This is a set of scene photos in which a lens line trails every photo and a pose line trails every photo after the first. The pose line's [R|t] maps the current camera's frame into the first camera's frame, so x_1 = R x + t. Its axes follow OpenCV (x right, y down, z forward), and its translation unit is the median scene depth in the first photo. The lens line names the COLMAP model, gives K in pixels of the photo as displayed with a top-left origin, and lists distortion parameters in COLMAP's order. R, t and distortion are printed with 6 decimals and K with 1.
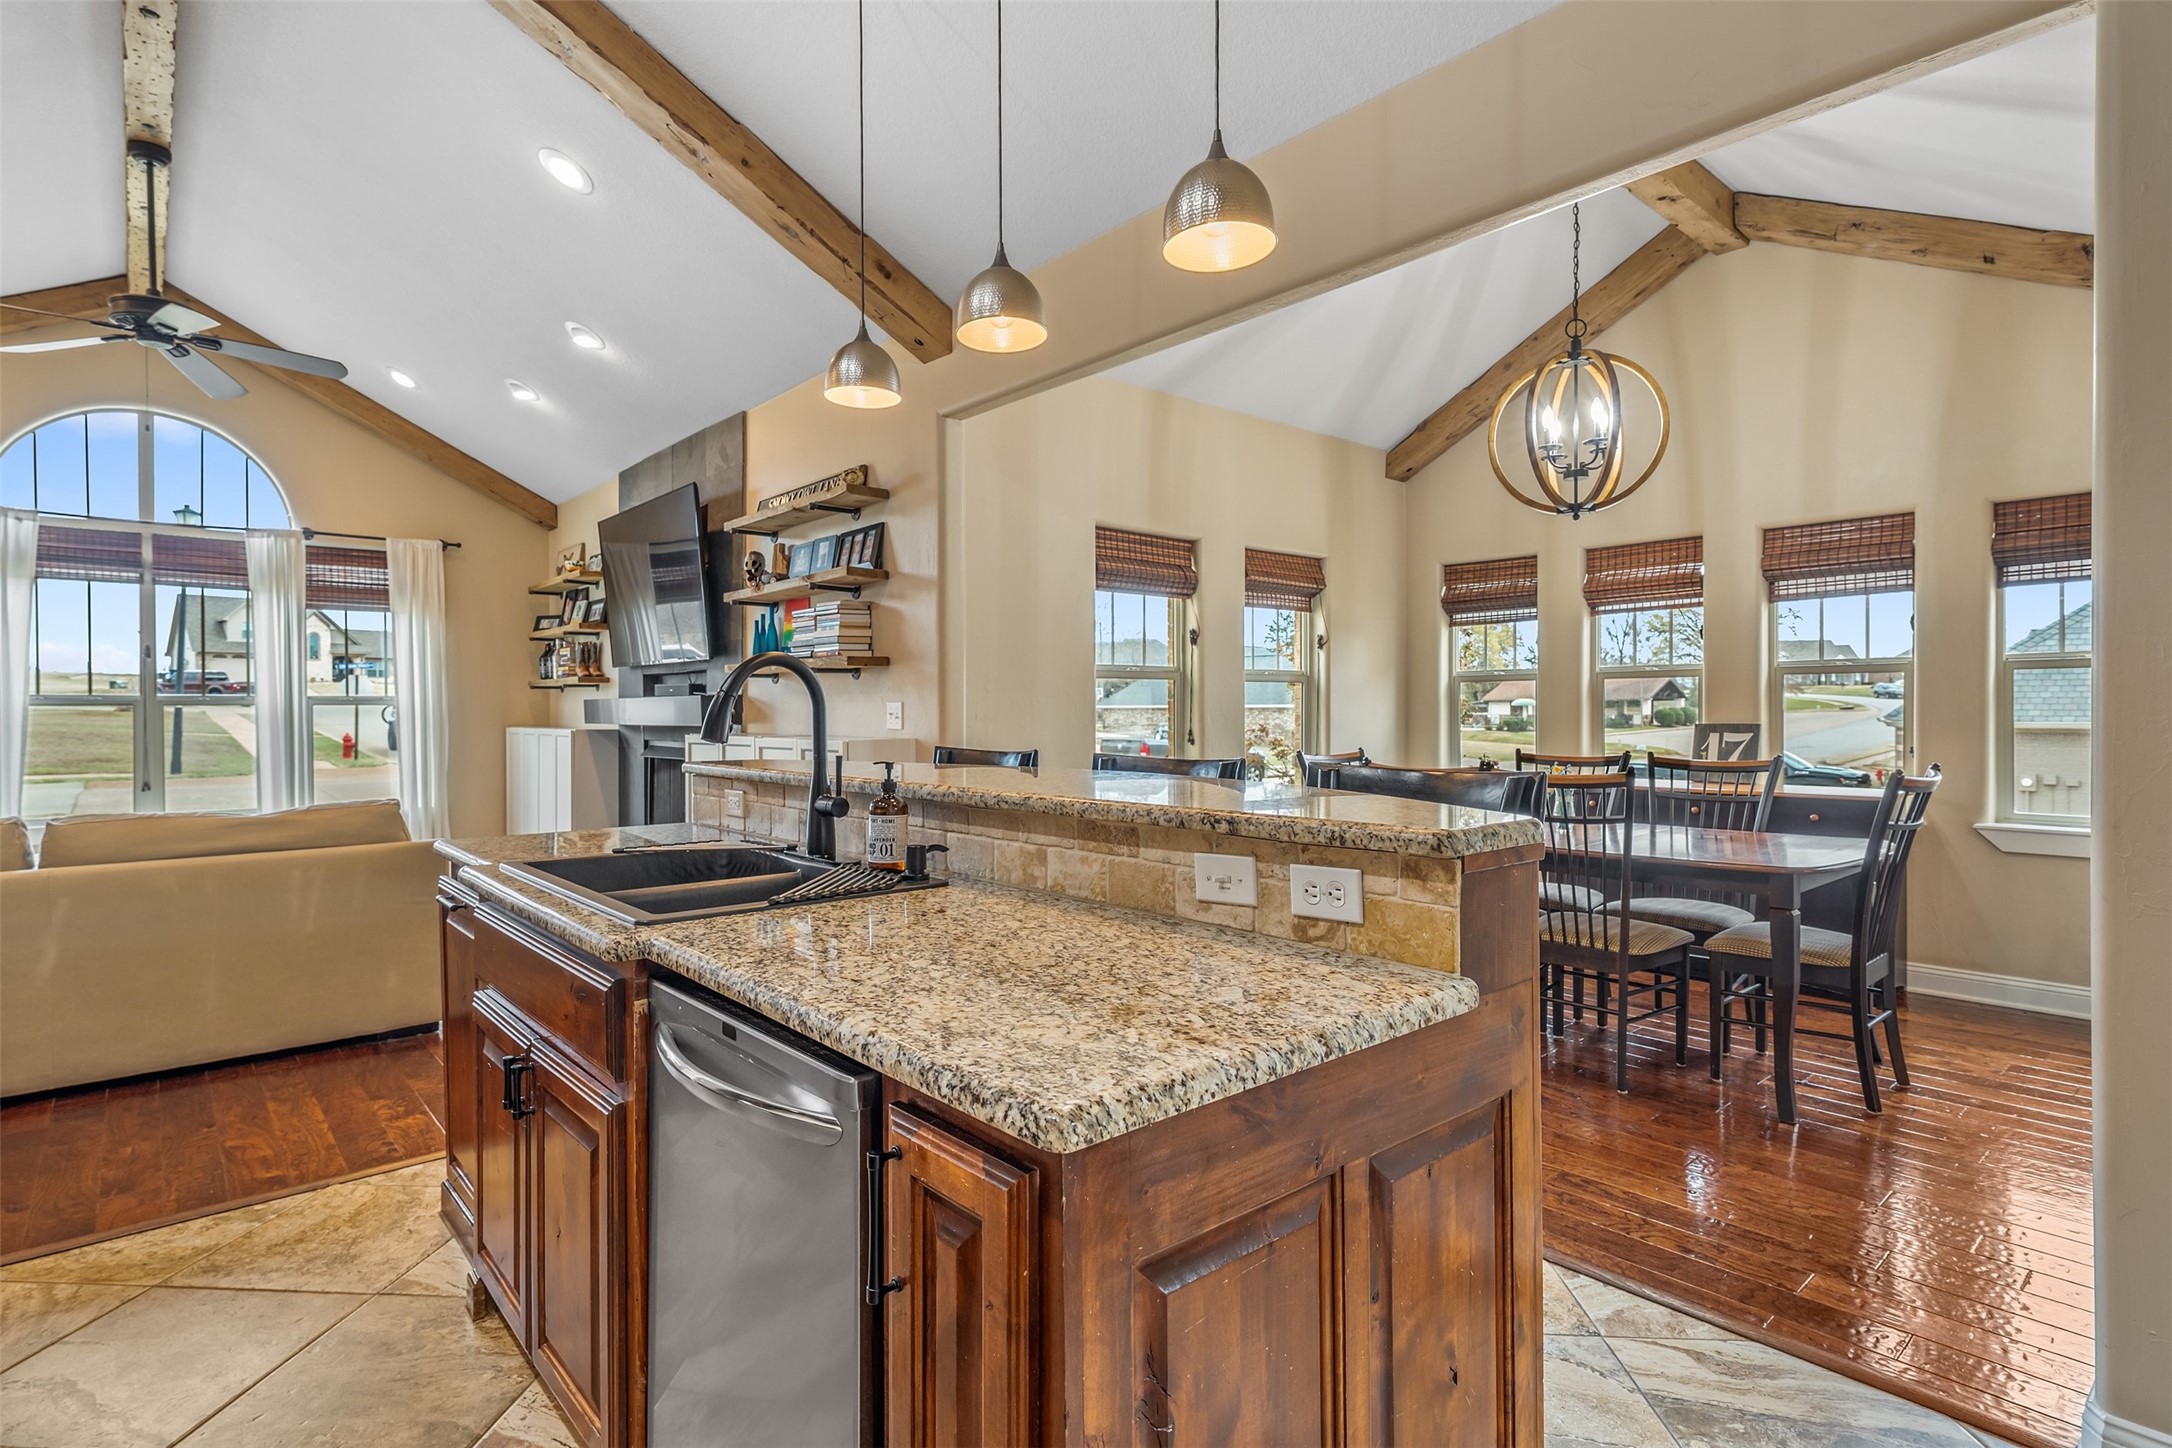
lens RADIAL K [[1085.8, 0, 1088.8], [0, 1085.8, 720.5], [0, 0, 1]] dist [0.003616, -0.000128]
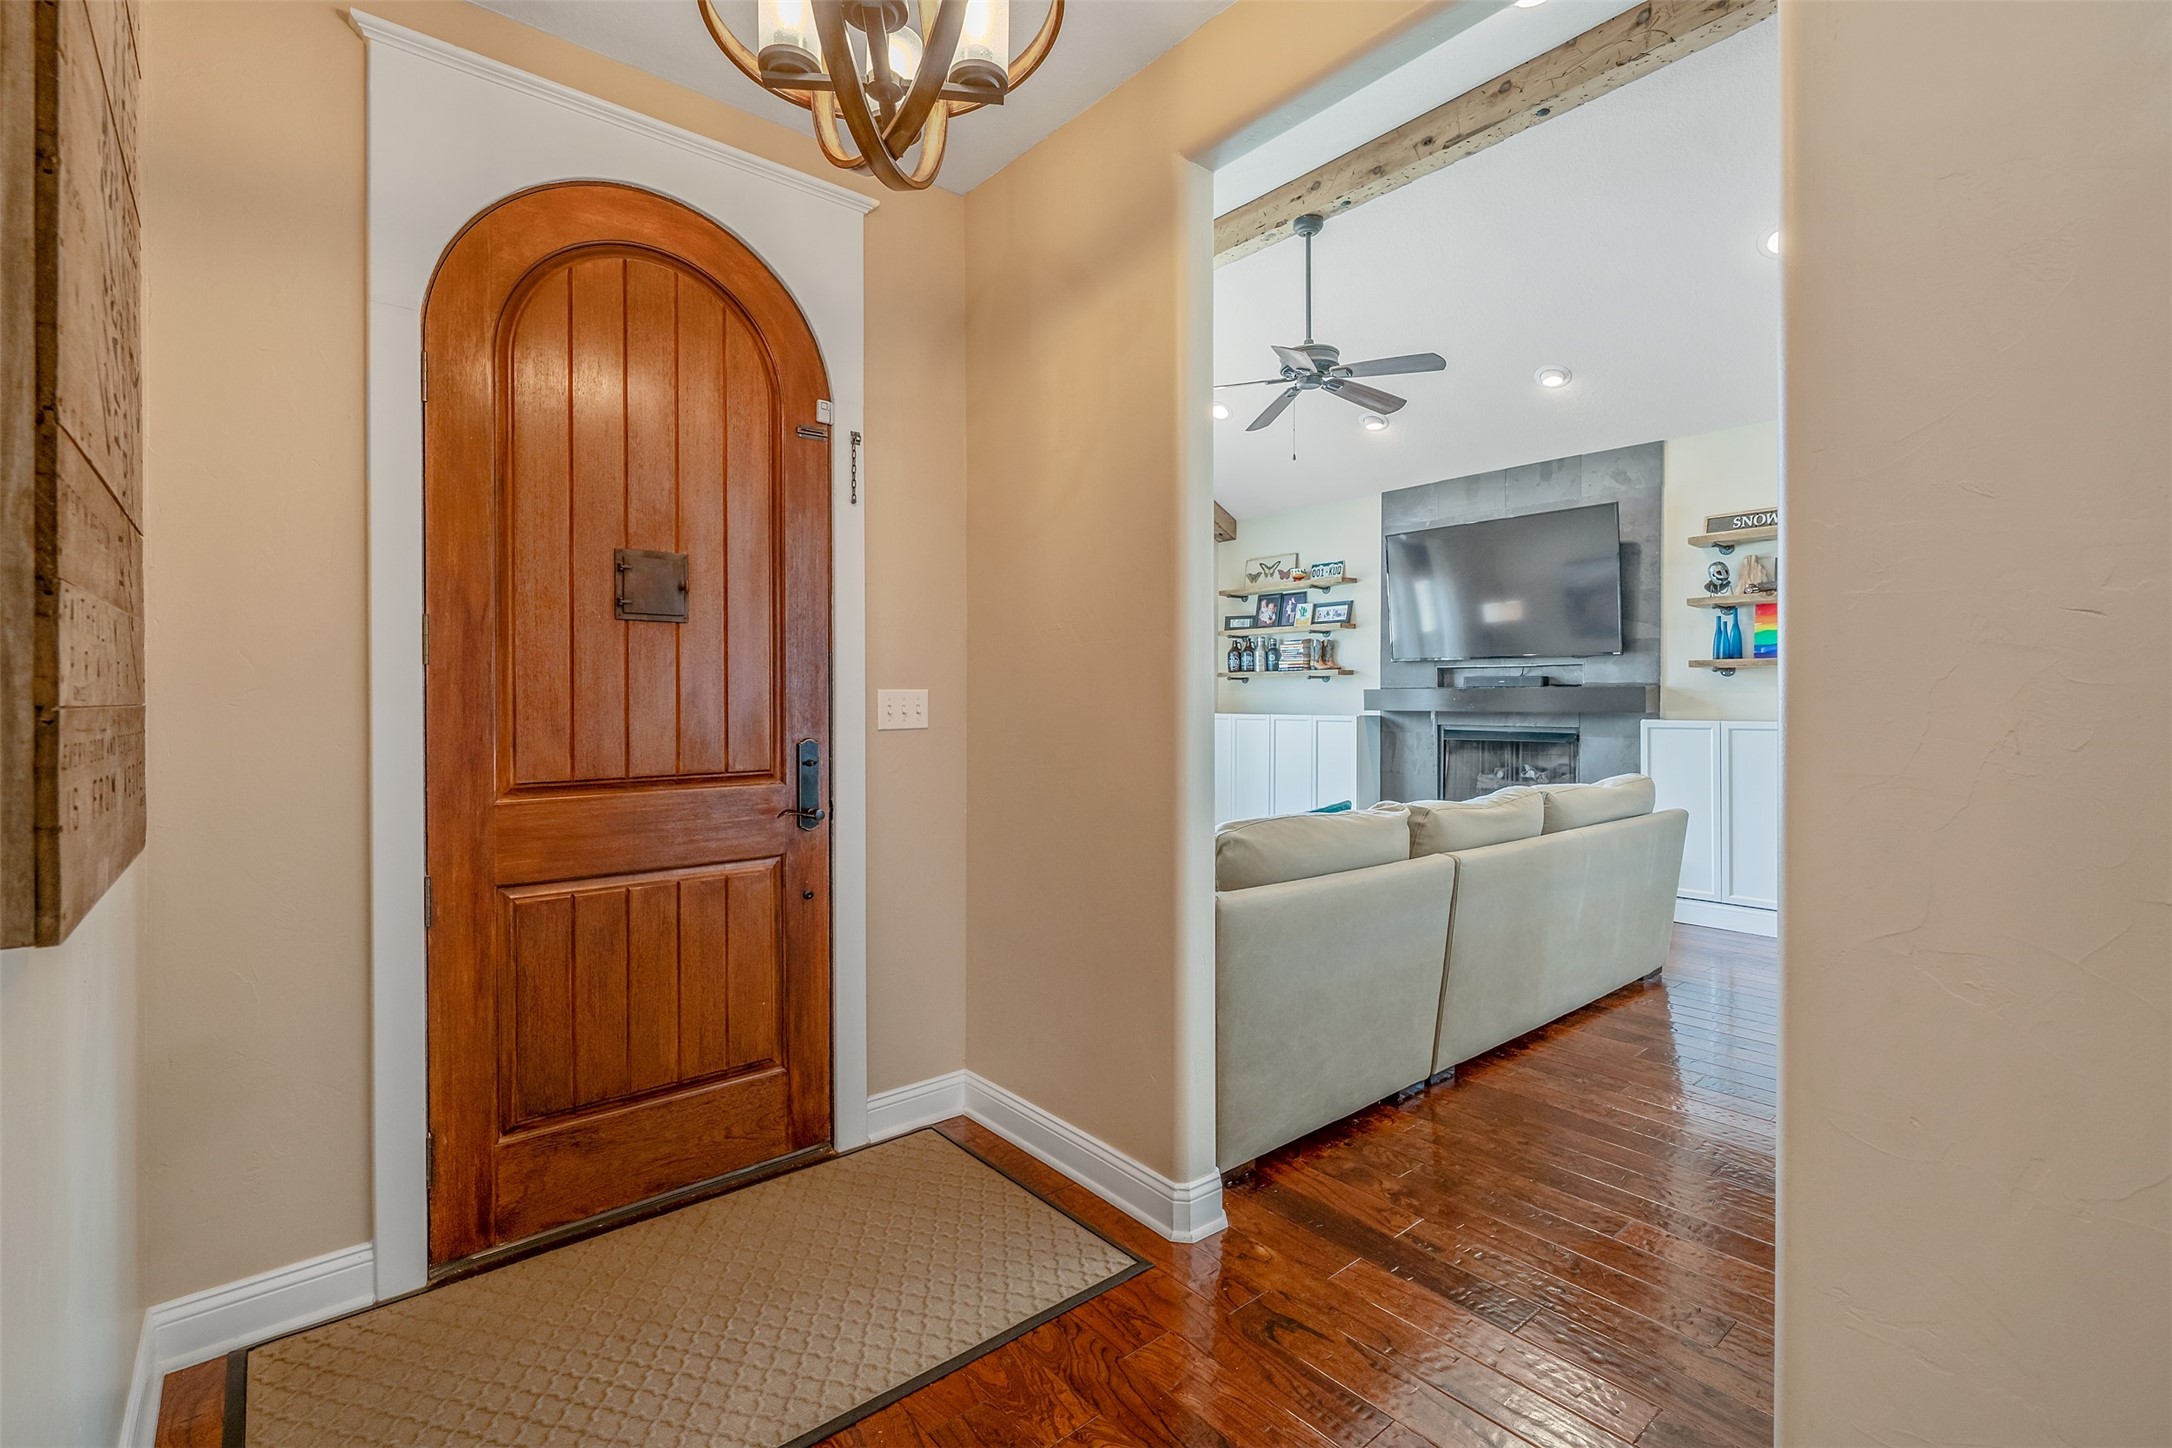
lens RADIAL K [[969.3, 0, 1089.2], [0, 969.3, 700.3], [0, 0, 1]] dist [-0.002836, 0.000203]
pose [[0.999582, 0.005081, -0.028468, -0.899759], [-0.005286, 0.999961, -0.007106, -0.000202], [0.028430, 0.007253, 0.999569, -0.037963]]
